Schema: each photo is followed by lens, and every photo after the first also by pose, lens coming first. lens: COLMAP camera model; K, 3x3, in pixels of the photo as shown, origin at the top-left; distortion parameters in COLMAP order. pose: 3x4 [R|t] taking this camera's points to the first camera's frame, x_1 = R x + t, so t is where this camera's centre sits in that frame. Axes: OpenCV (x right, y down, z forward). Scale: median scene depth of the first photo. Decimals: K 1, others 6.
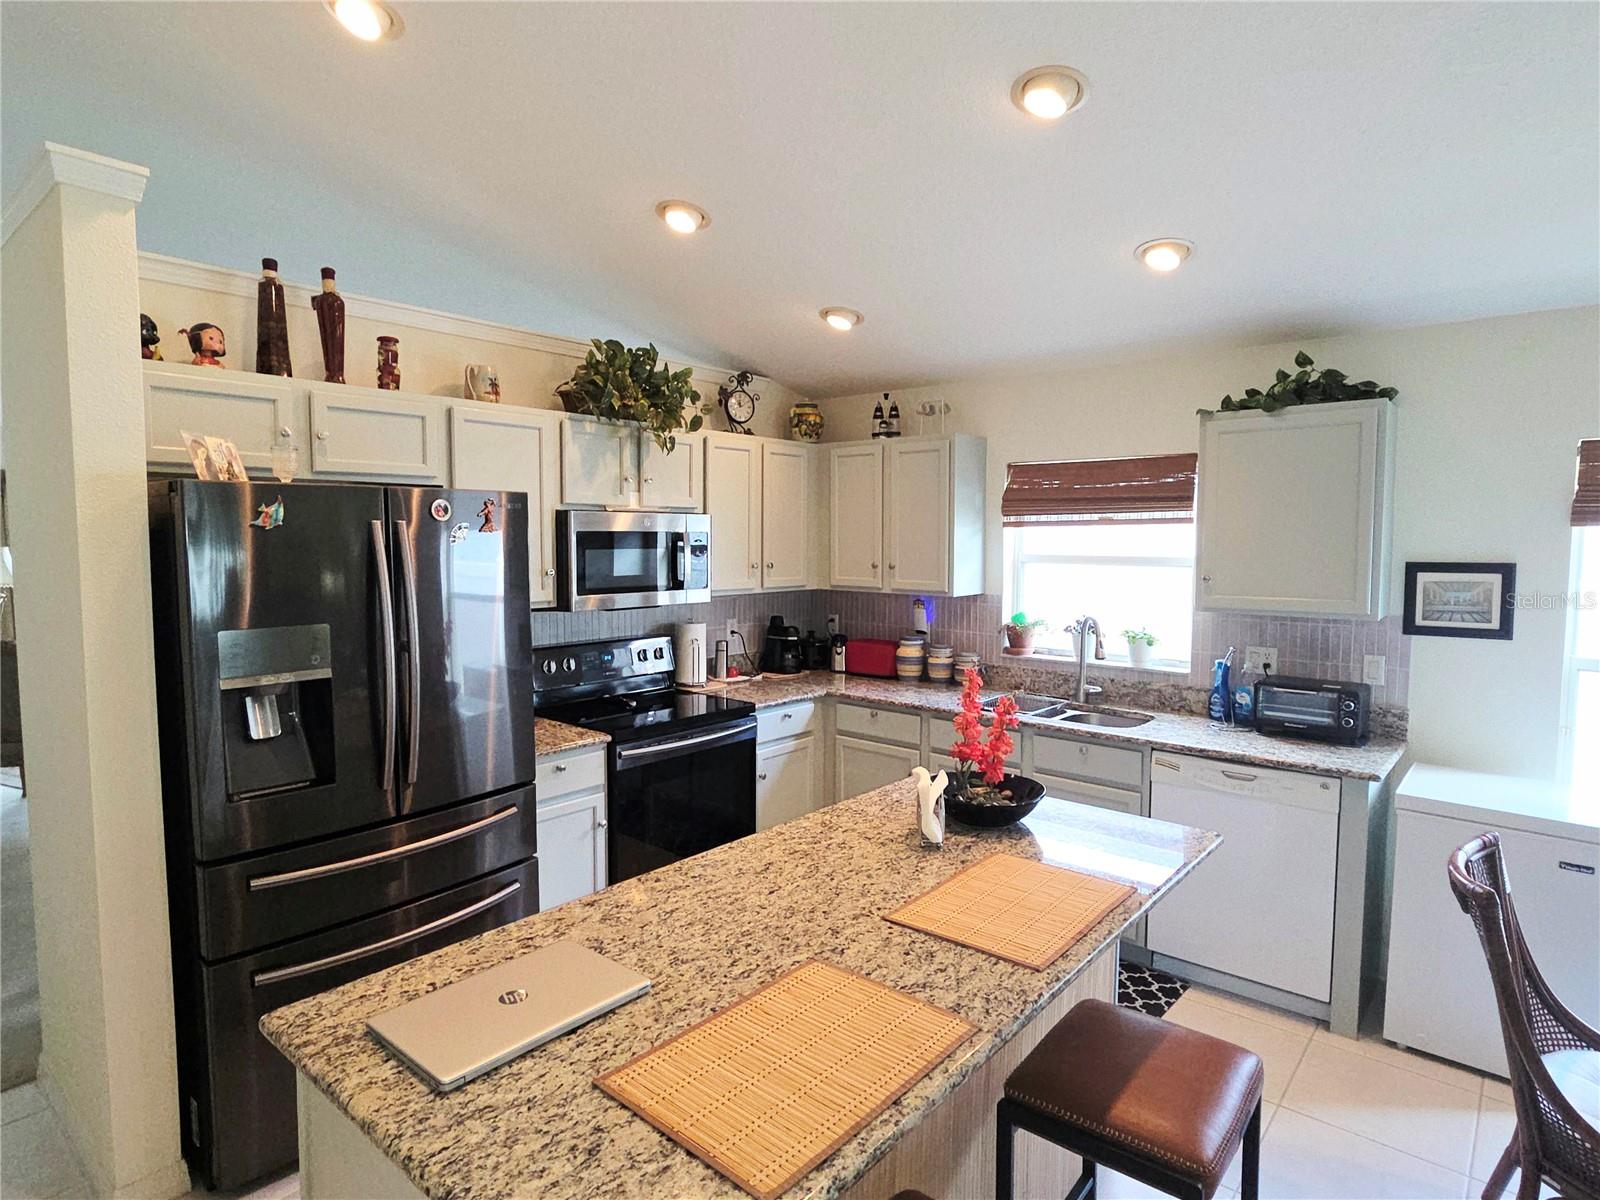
lens RADIAL K [[884.6, 0, 811.4], [0, 884.6, 596.9], [0, 0, 1]] dist [0.002000, -0.001448]
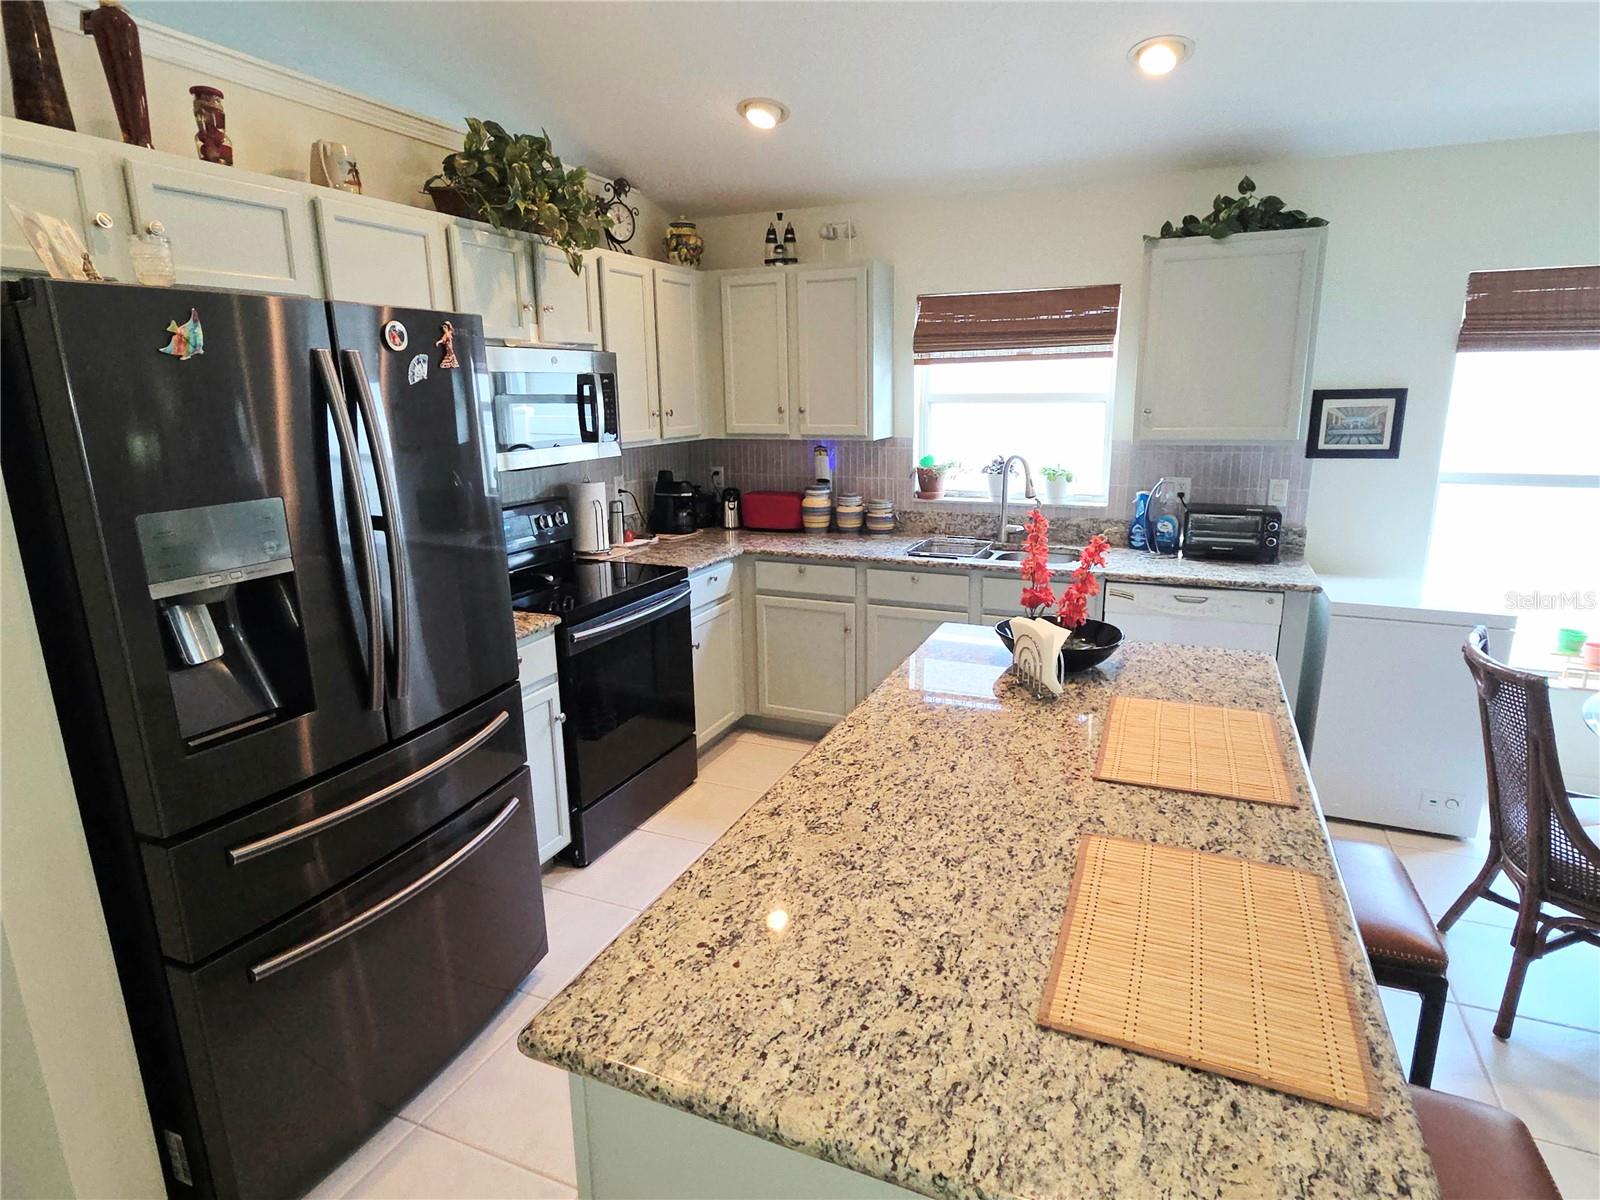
lens RADIAL K [[884.6, 0, 811.4], [0, 884.6, 596.9], [0, 0, 1]] dist [0.002000, -0.001448]
pose [[0.954996, -0.085859, 0.283919, -0.215413], [0.038809, 0.985130, 0.167372, 0.004156], [-0.294067, -0.148821, 0.944128, 0.115204]]
